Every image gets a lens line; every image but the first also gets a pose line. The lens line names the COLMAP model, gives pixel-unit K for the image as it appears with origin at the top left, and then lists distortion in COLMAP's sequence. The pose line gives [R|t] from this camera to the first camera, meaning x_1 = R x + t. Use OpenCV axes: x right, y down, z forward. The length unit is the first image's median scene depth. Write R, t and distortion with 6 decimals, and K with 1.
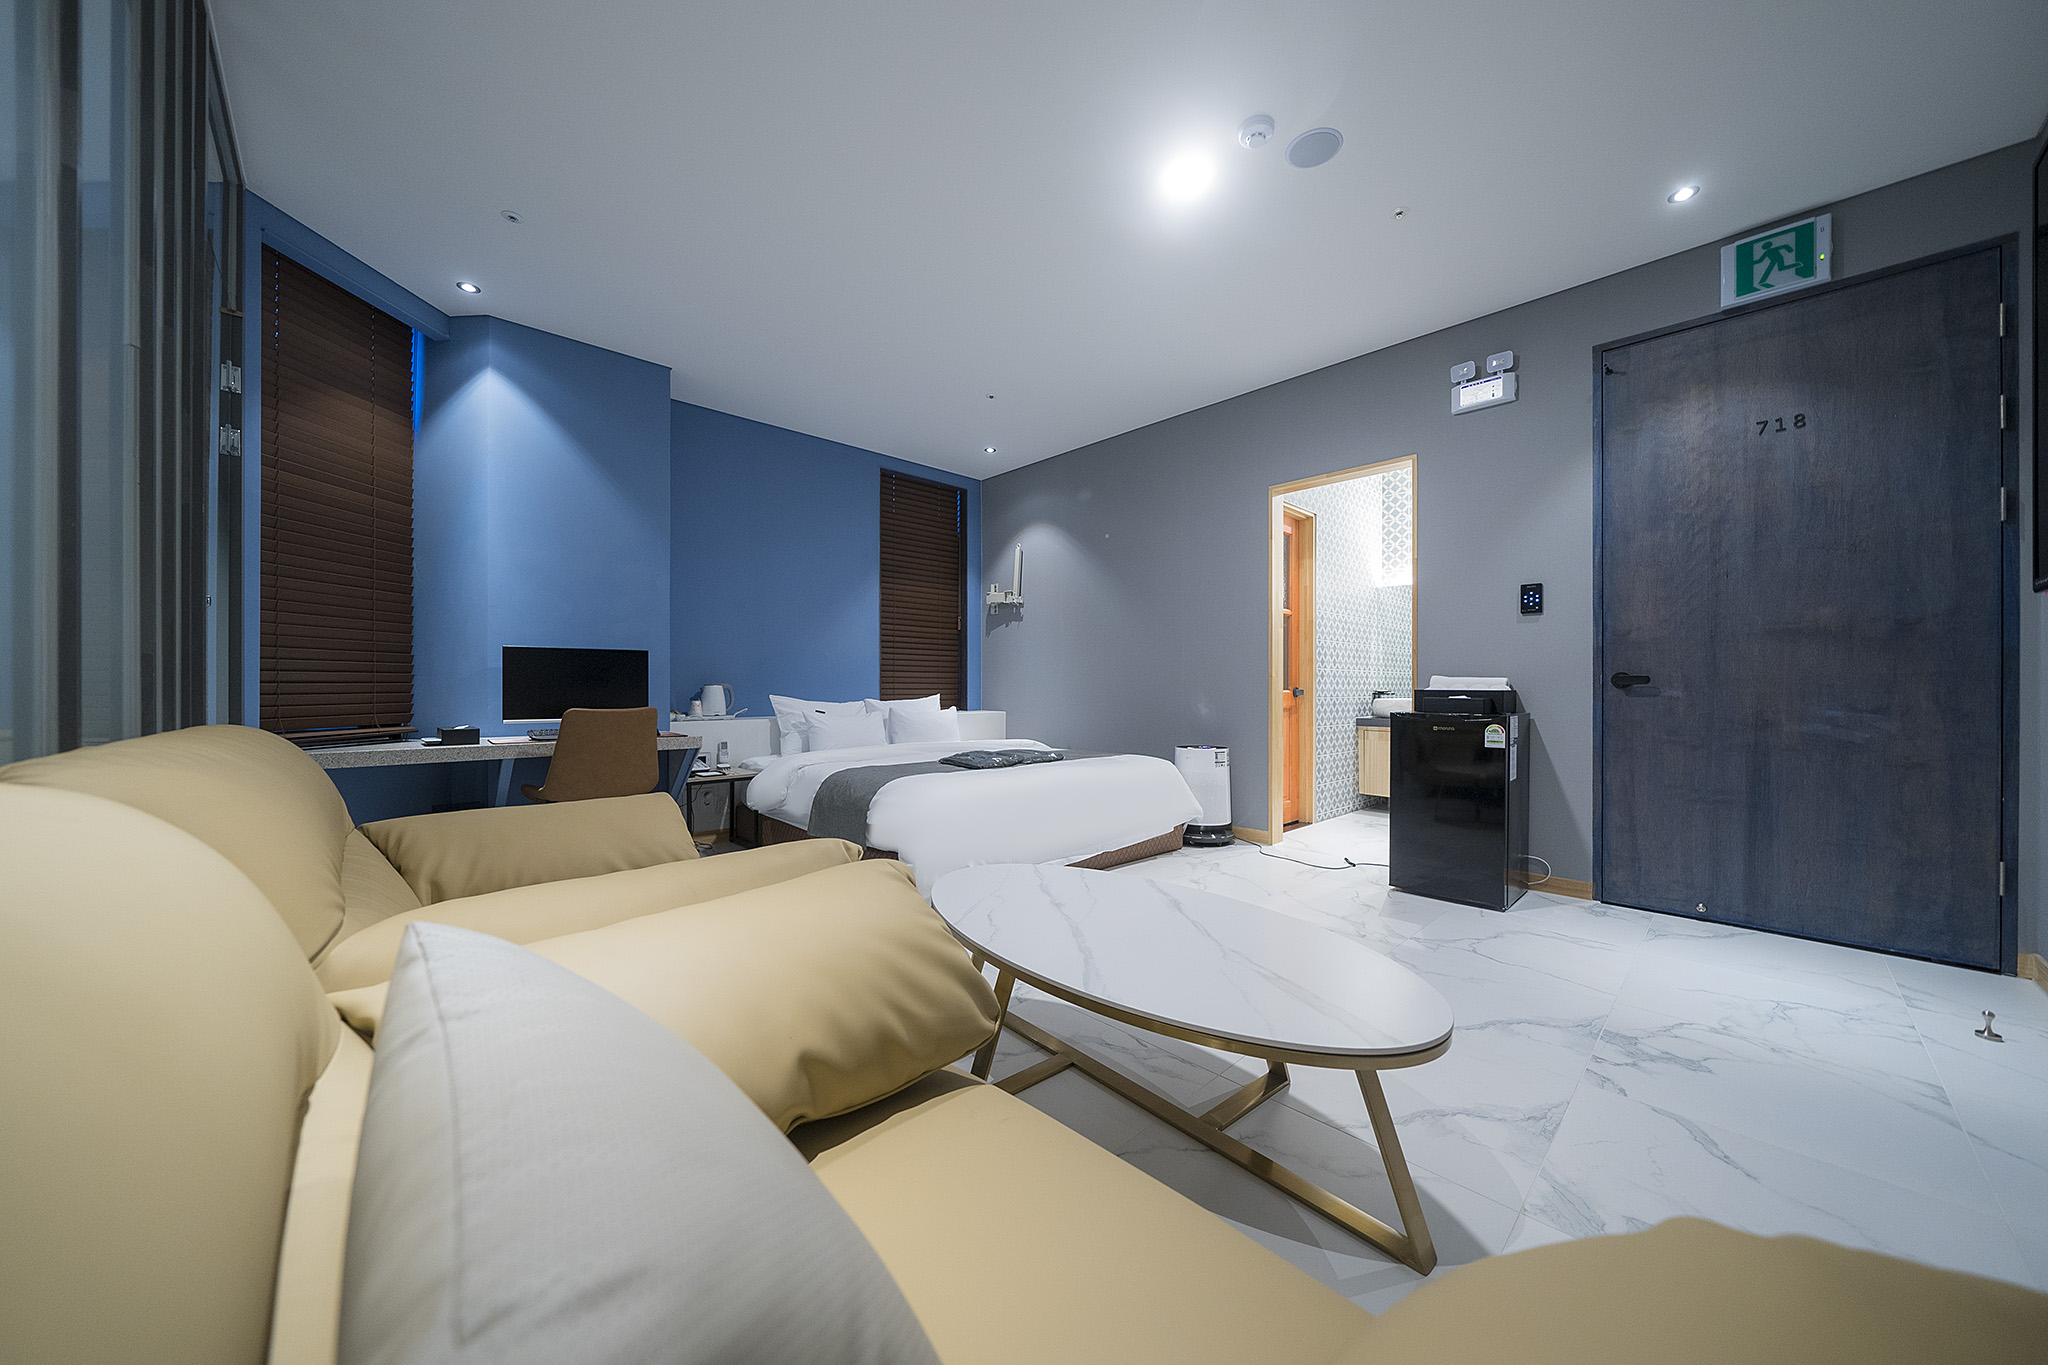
lens RADIAL K [[709.3, 0, 1021.2], [0, 709.3, 690.2], [0, 0, 1]] dist [-0.002093, -0.000102]
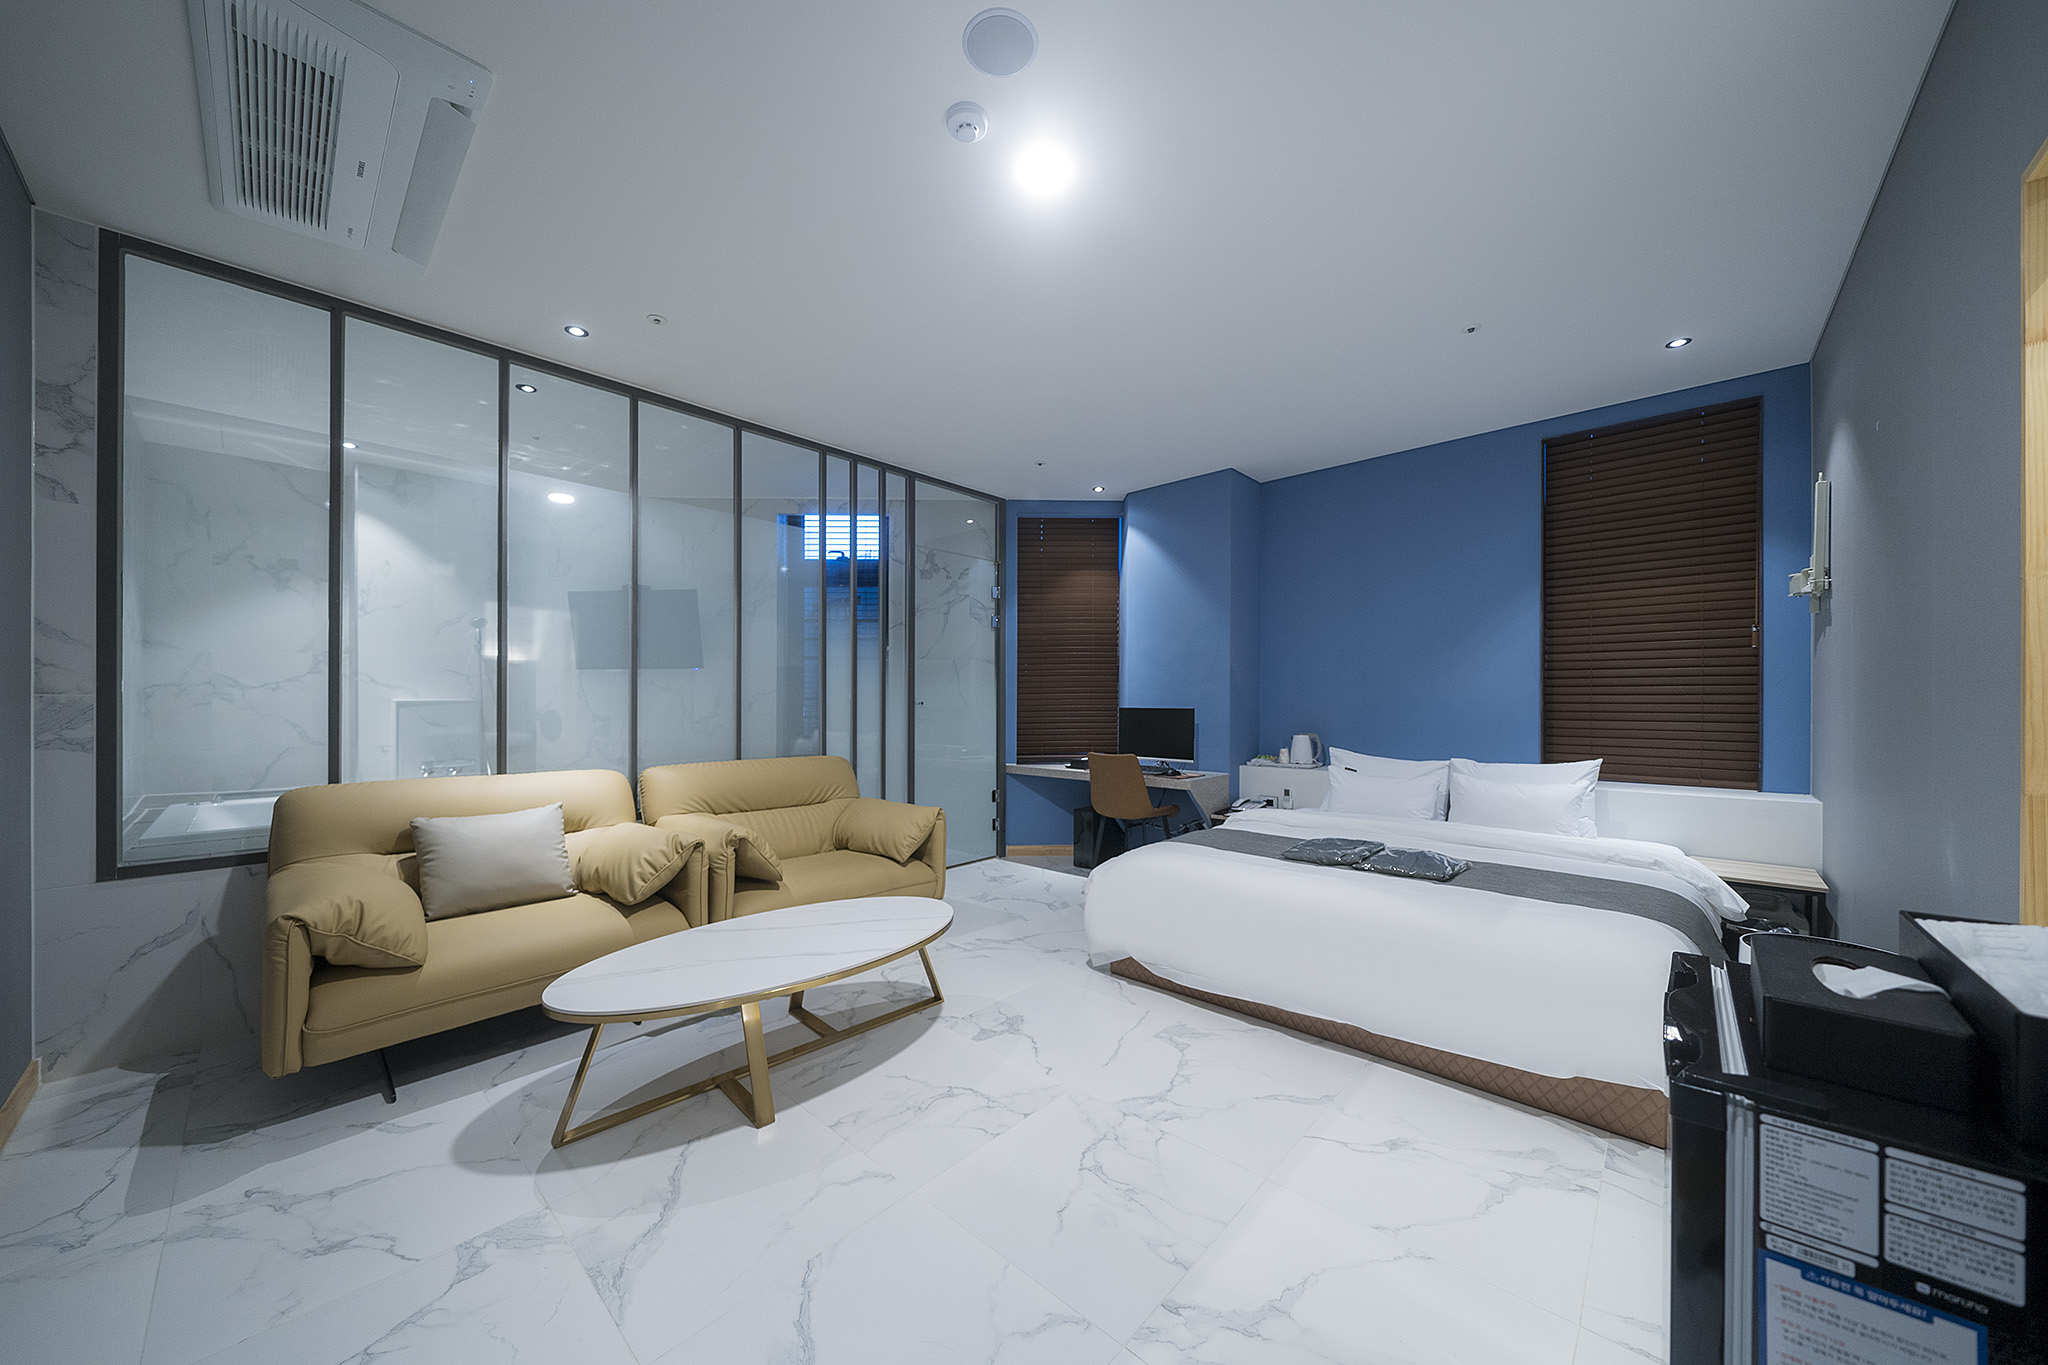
lens RADIAL K [[711.4, 0, 1029.8], [0, 711.4, 705.0], [0, 0, 1]] dist [-0.001175, -0.000073]
pose [[0.059868, 0.005265, -0.998192, 0.922803], [-0.001030, 0.999986, 0.005212, -0.086984], [0.998206, 0.000716, 0.059872, 0.809296]]
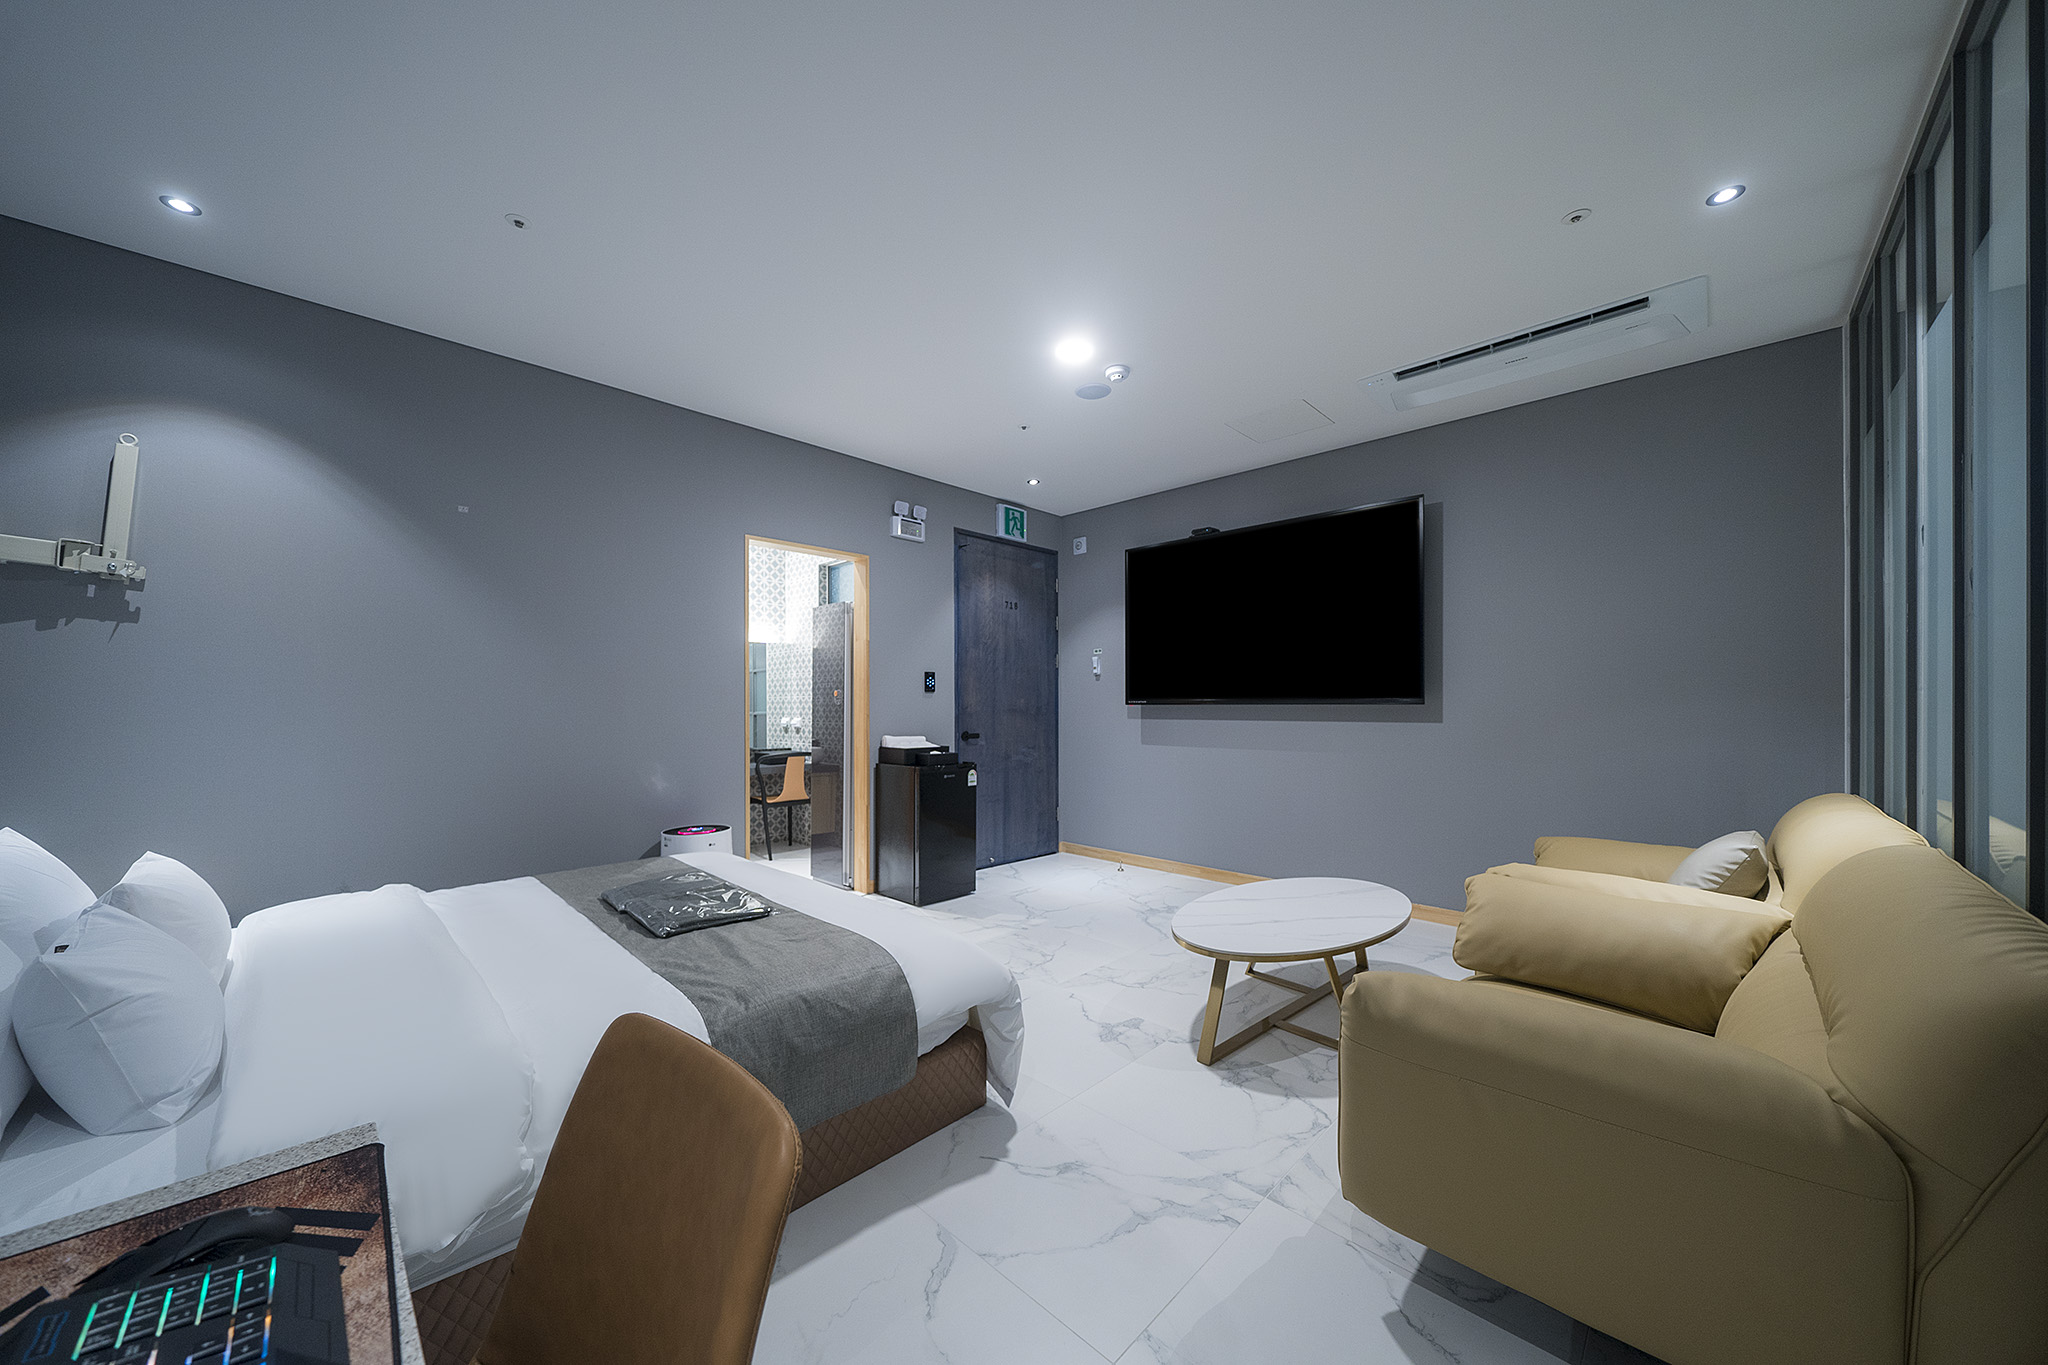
lens RADIAL K [[711.4, 0, 1029.8], [0, 711.4, 705.0], [0, 0, 1]] dist [-0.001175, -0.000073]
pose [[-0.043558, -0.000363, 0.999051, -0.869486], [0.004714, 0.999989, 0.000569, -0.092284], [-0.999040, 0.004734, -0.043556, 0.979854]]
